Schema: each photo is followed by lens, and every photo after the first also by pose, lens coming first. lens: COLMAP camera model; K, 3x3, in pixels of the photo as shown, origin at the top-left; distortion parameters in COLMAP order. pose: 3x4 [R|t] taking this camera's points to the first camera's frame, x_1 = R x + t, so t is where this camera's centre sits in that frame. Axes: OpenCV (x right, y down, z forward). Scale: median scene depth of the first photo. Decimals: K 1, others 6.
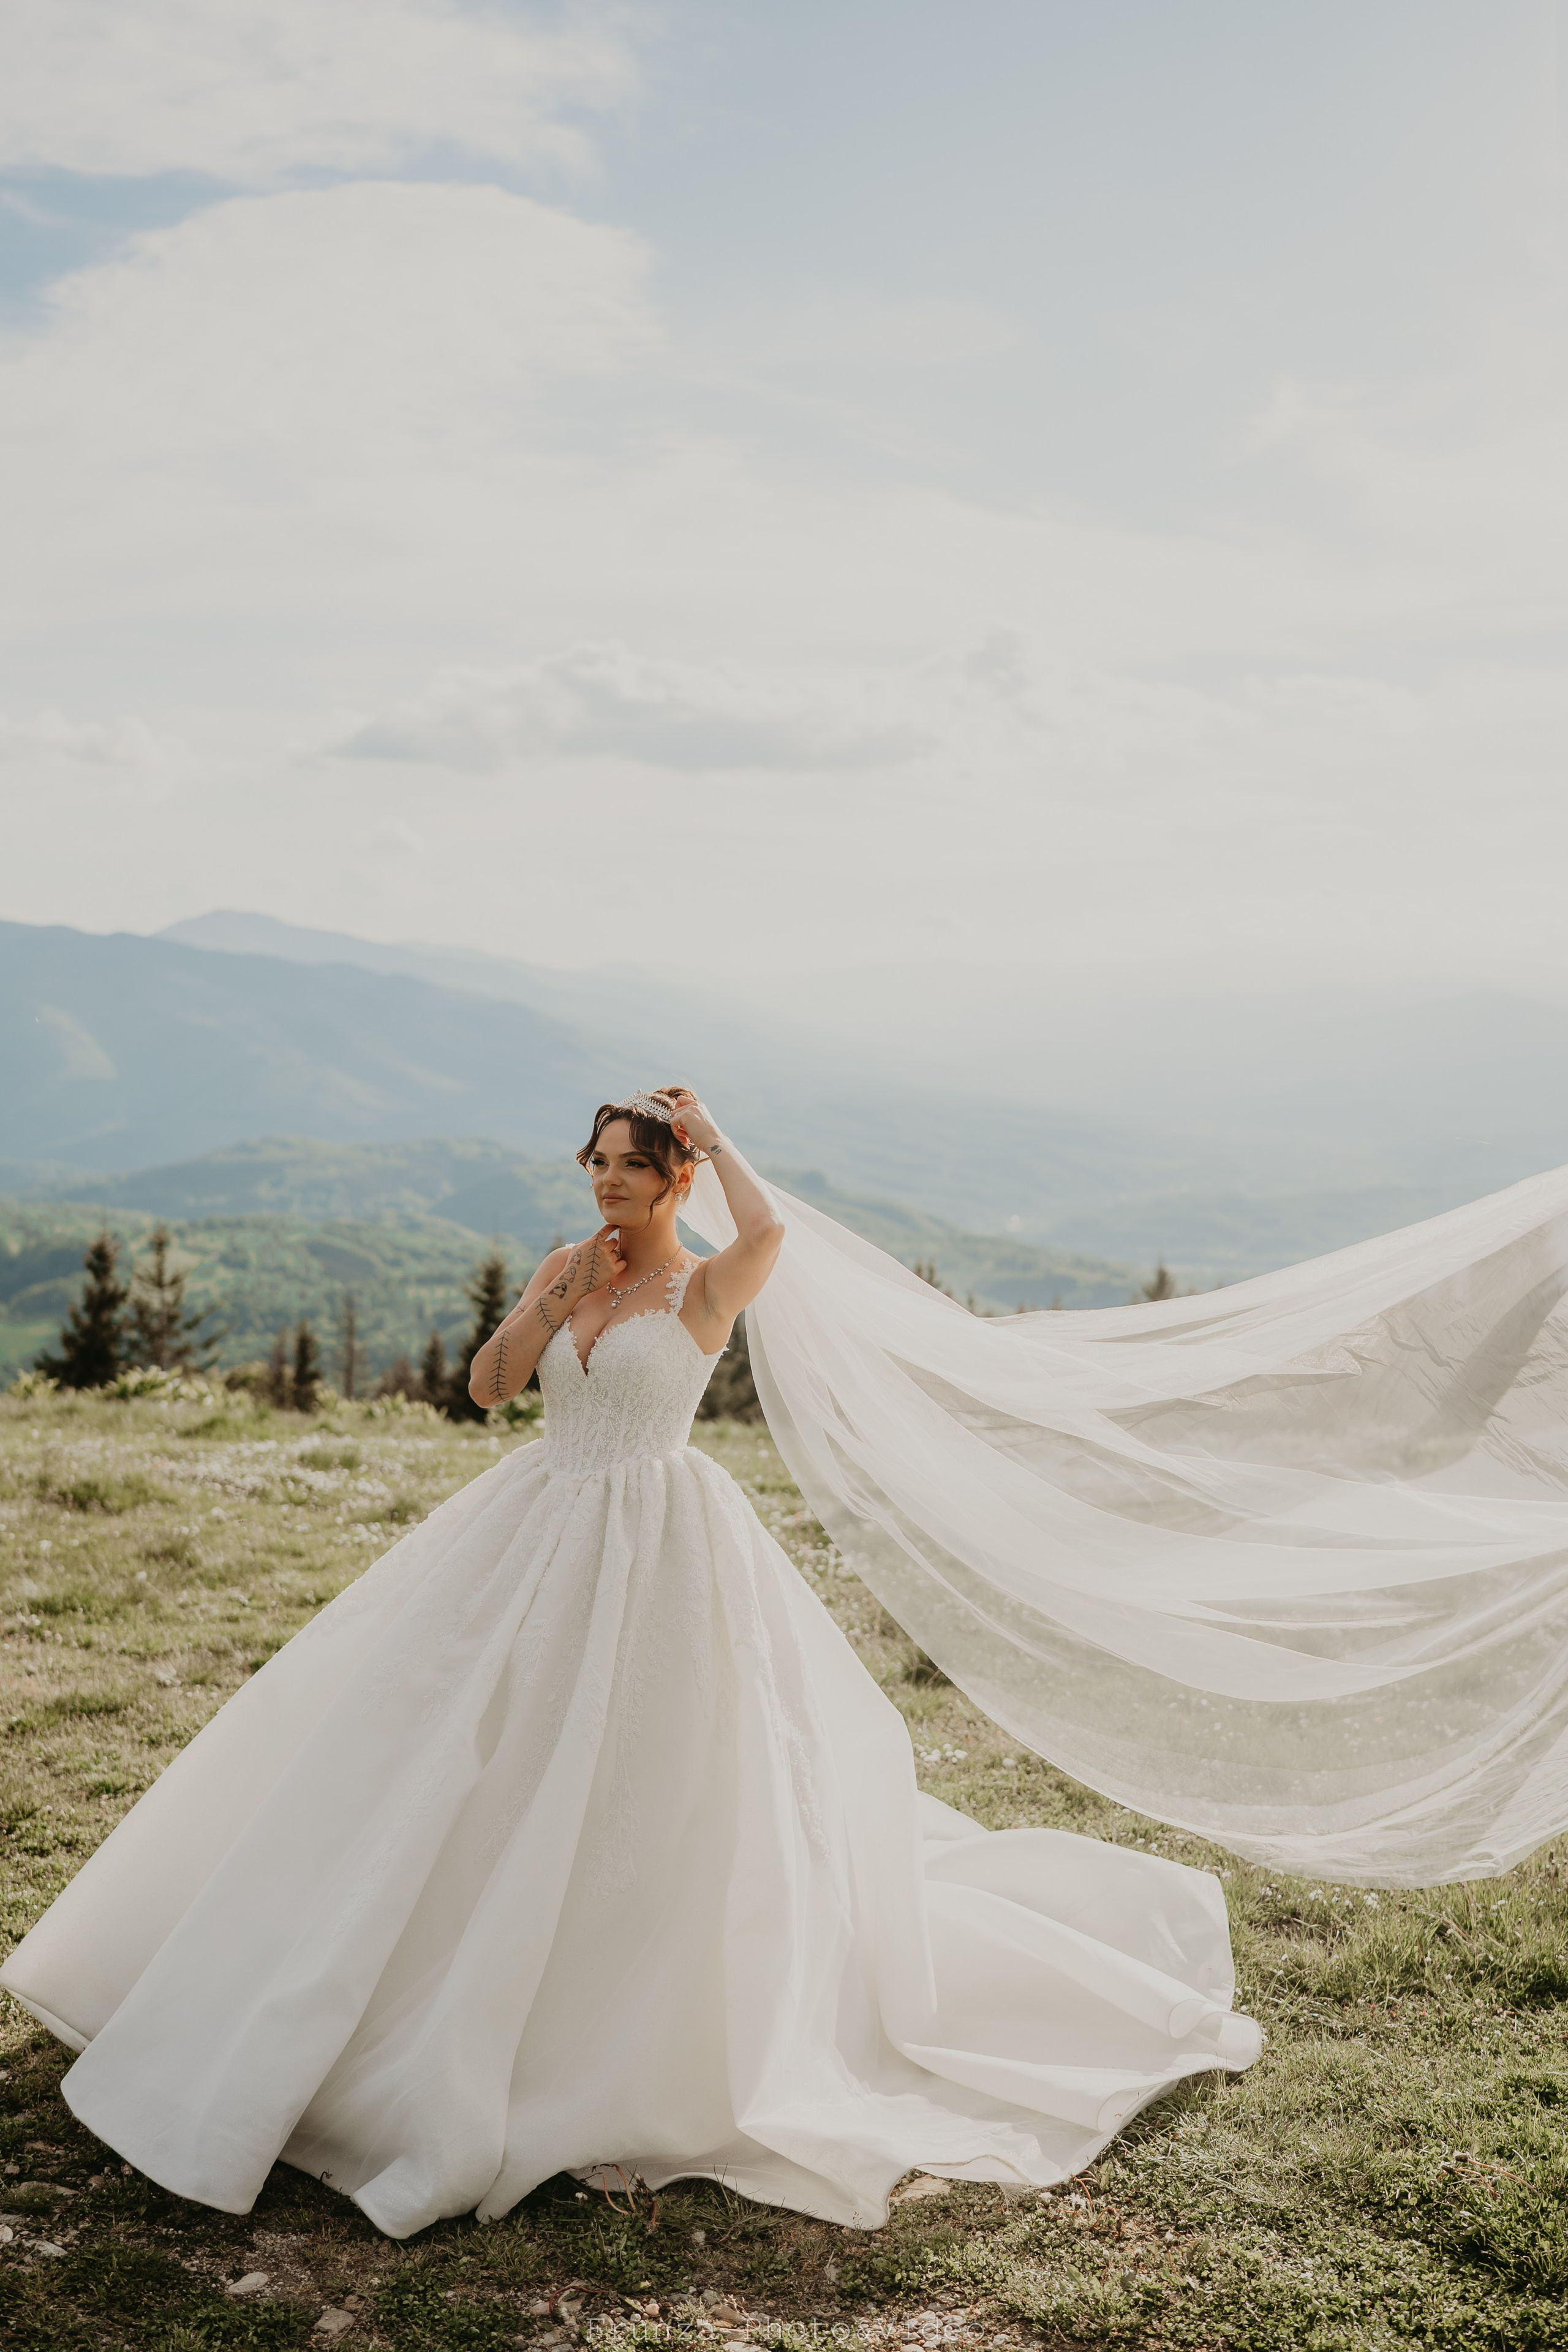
lens RADIAL K [[2359.7, 0, 778.0], [0, 2359.7, 1243.0], [0, 0, 1]] dist [-0.205338, 0.322465]
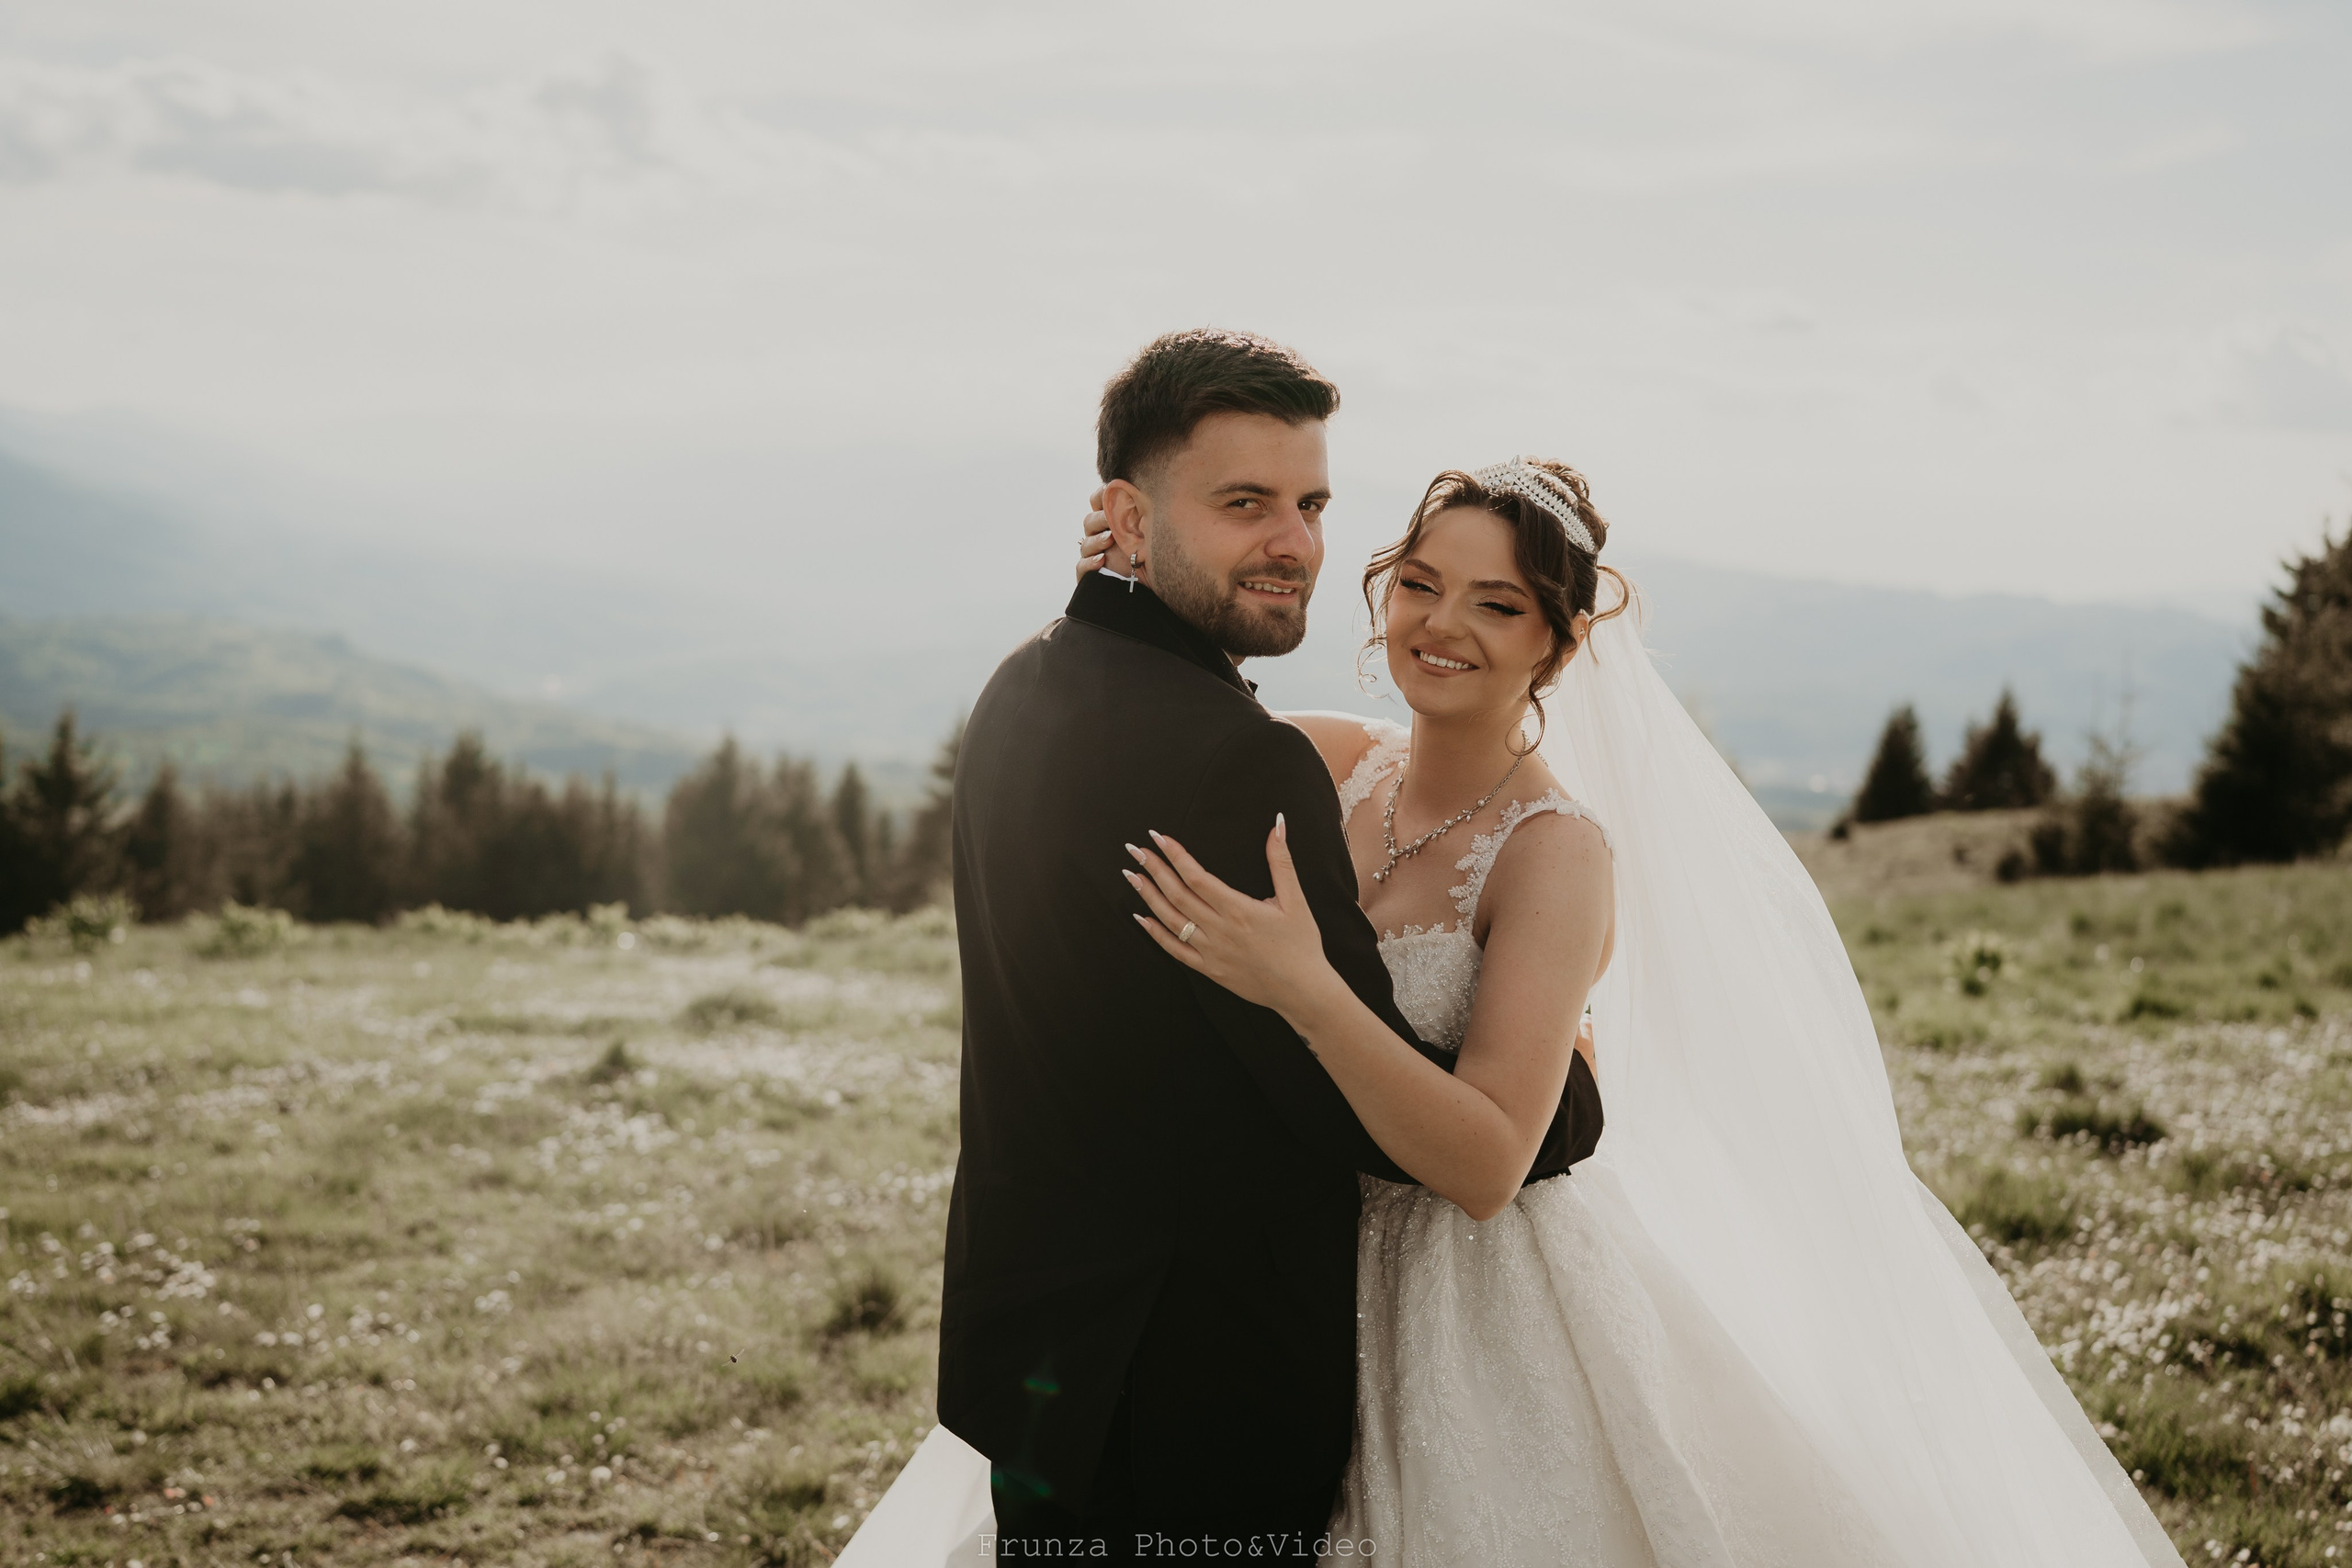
lens RADIAL K [[2408.3, 0, 1178.2], [0, 2408.3, 694.1], [0, 0, 1]] dist [-0.168153, 0.205295]
pose [[0.936680, -0.007500, 0.350107, -0.099295], [0.009384, 0.999949, -0.003684, -0.004766], [-0.350061, 0.006736, 0.936703, 0.258739]]
